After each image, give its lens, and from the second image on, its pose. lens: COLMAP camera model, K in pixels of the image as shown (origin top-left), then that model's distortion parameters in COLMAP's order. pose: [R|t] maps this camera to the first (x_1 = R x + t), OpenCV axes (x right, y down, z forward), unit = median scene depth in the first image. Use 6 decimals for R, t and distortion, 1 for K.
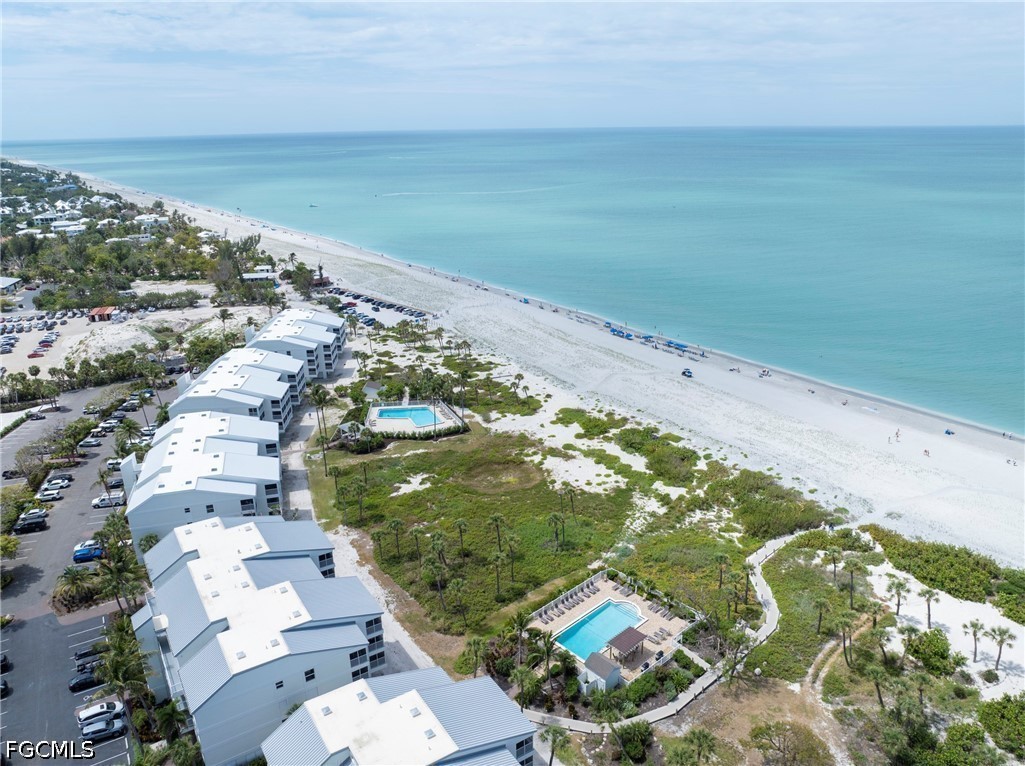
lens RADIAL K [[721.6, 0, 517.5], [0, 721.6, 383.5], [0, 0, 1]] dist [-0.053057, 0.026455]
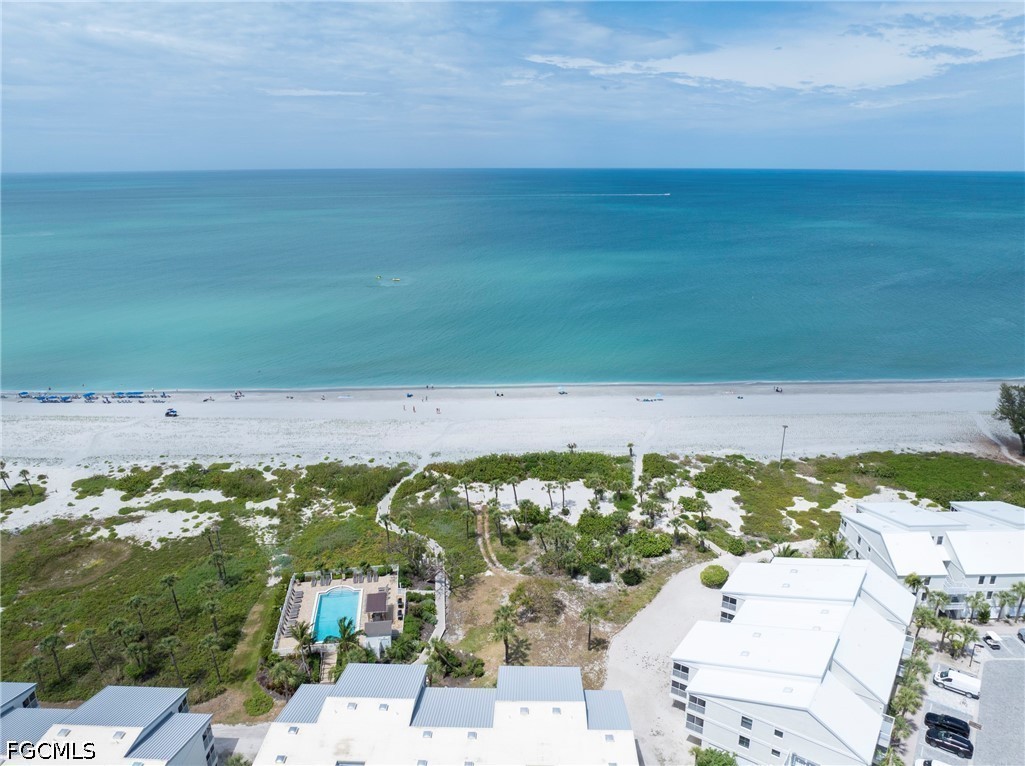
lens RADIAL K [[721.6, 0, 513.8], [0, 721.6, 385.4], [0, 0, 1]] dist [-0.053057, 0.026455]
pose [[0.571072, -0.227907, 0.788629, -0.371771], [0.272263, 0.958895, 0.079958, -0.002313], [-0.774435, 0.169053, 0.609648, 0.057118]]
